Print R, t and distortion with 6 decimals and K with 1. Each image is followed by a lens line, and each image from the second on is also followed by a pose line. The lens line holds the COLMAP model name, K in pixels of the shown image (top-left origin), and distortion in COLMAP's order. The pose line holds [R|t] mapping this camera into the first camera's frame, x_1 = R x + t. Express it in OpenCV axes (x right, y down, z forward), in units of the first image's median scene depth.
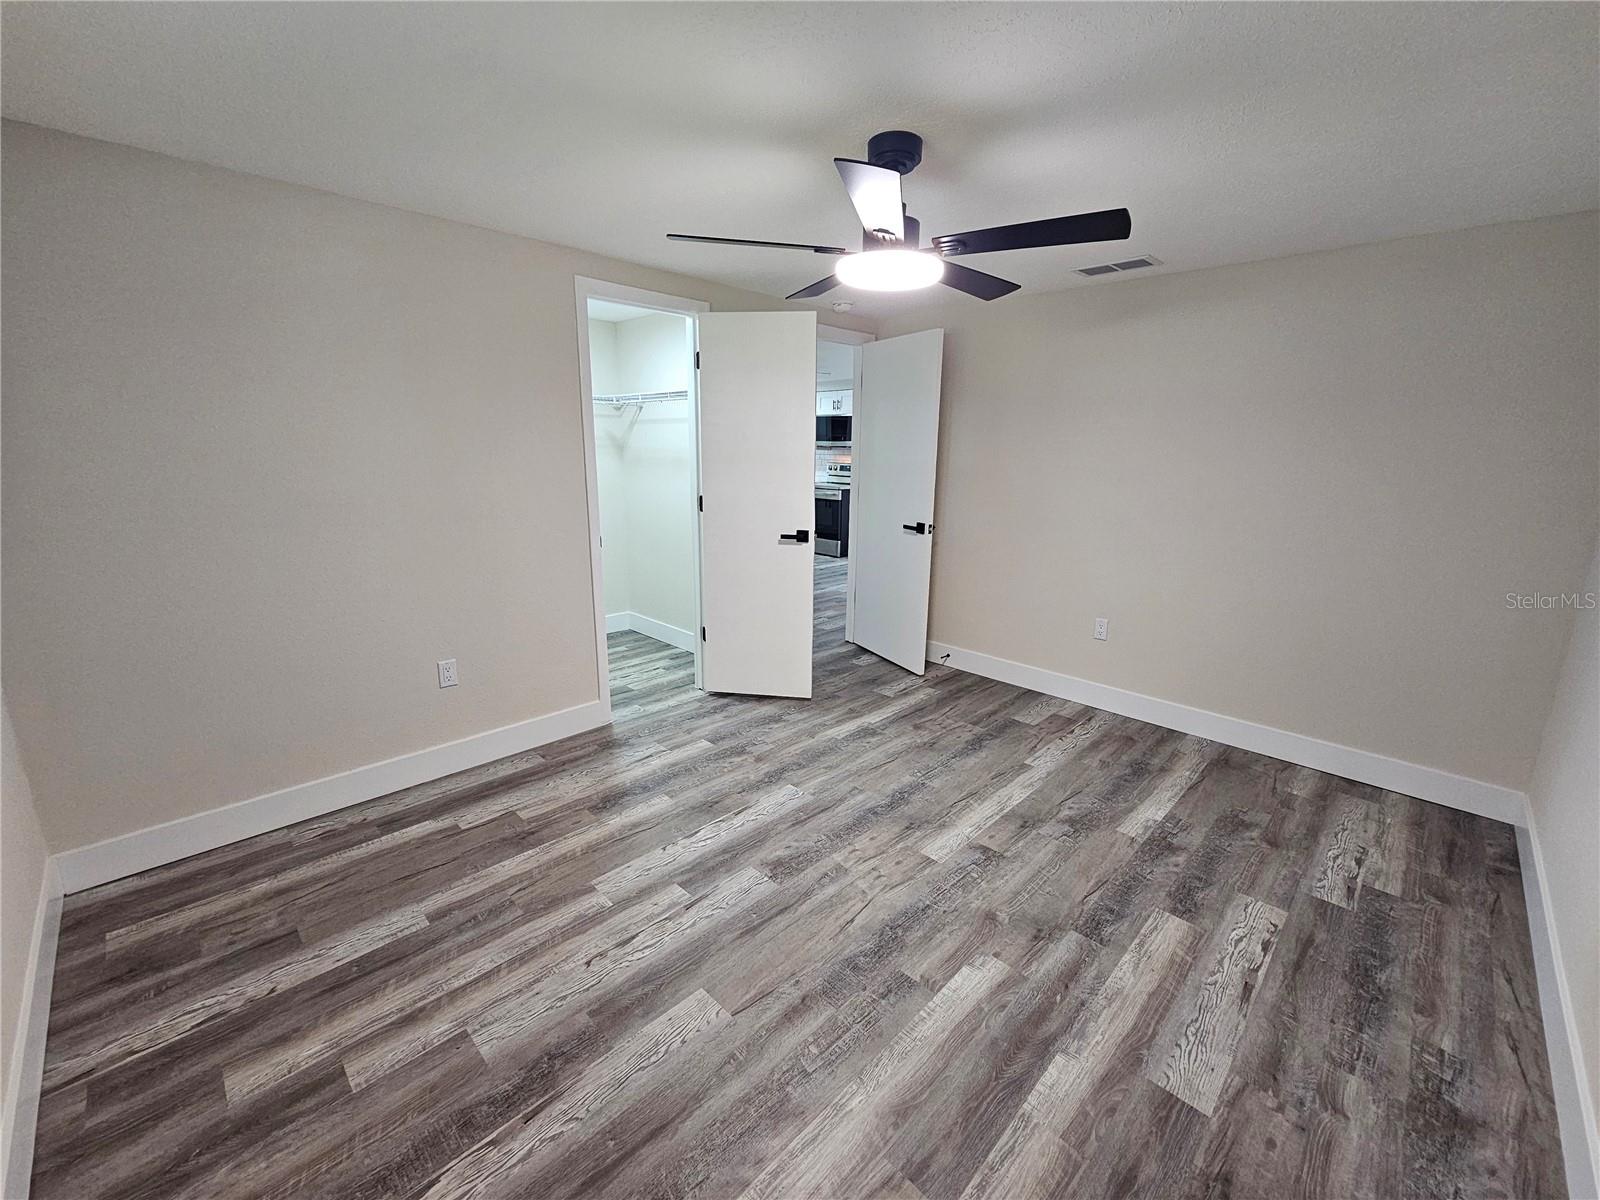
lens RADIAL K [[653.1, 0, 799.1], [0, 653.1, 600.7], [0, 0, 1]] dist [-0.002309, 0.000582]
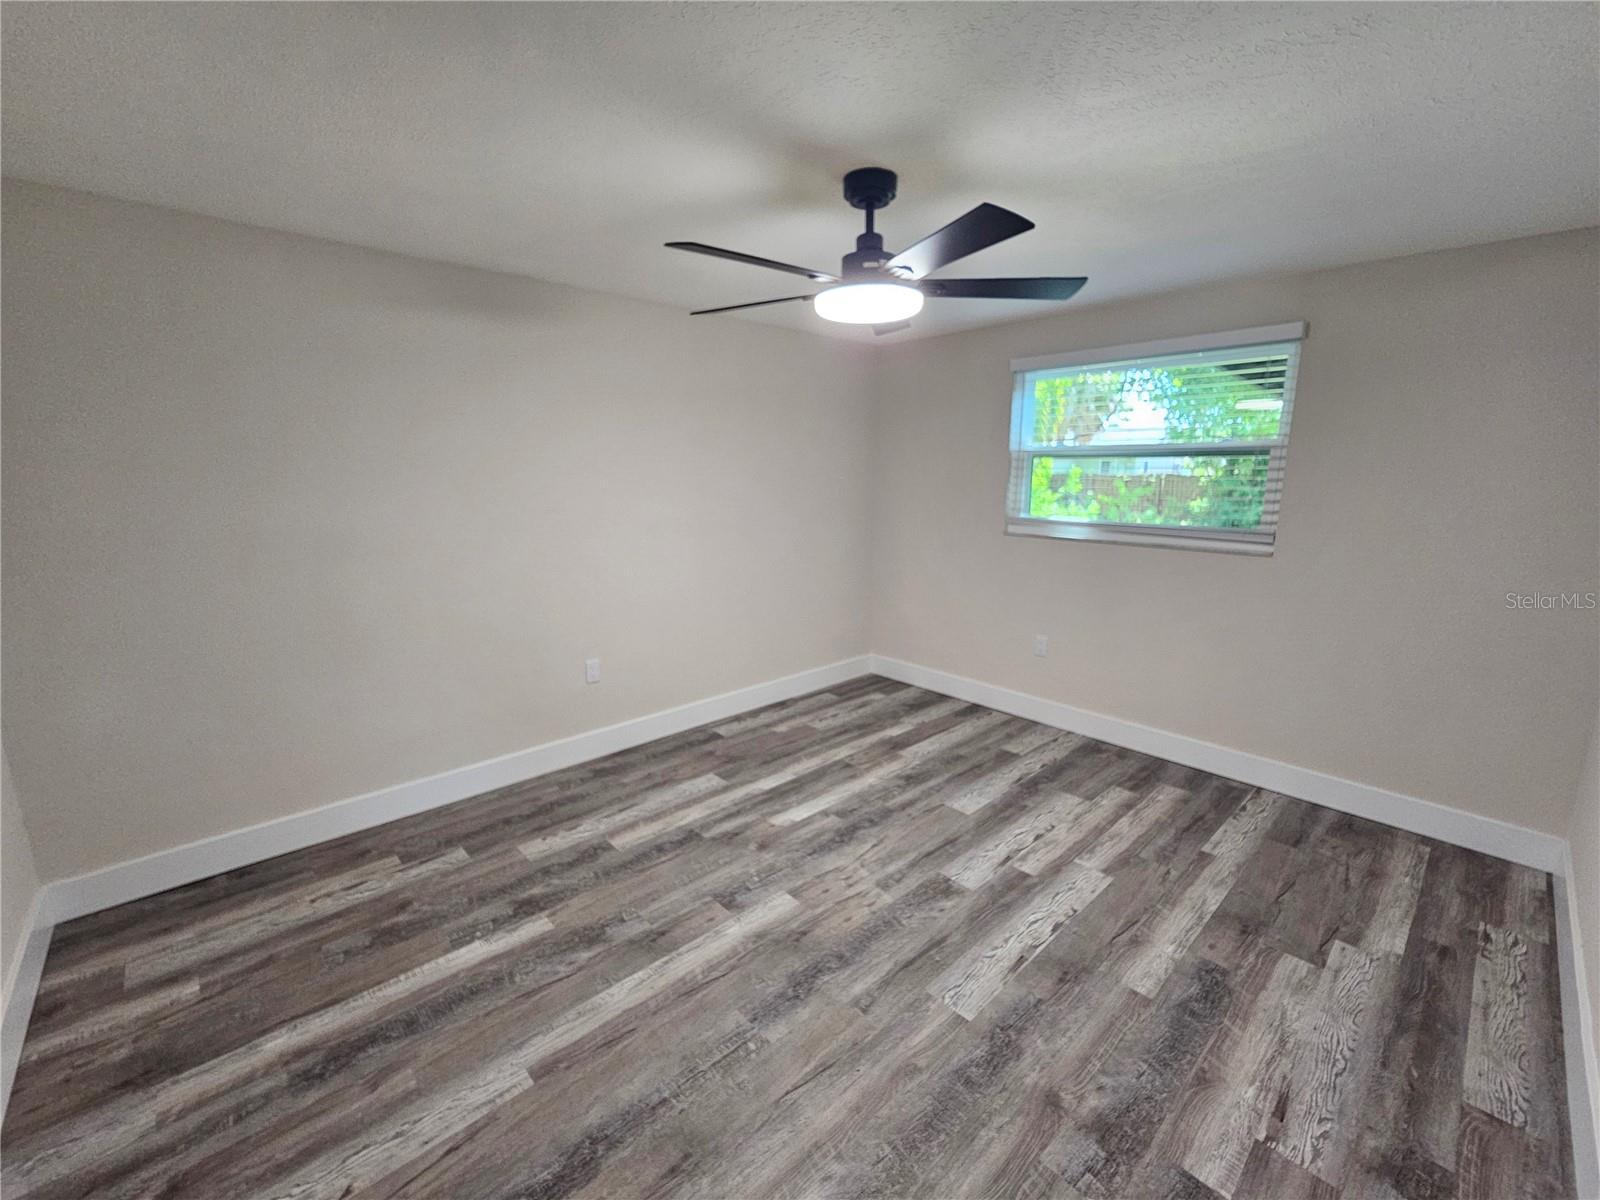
lens RADIAL K [[653.1, 0, 798.7], [0, 653.1, 601.7], [0, 0, 1]] dist [-0.002309, 0.000582]
pose [[-0.998753, -0.028824, 0.040753, 0.168875], [-0.008897, 0.906144, 0.422876, -0.430127], [-0.049117, 0.421986, -0.905271, 1.755884]]
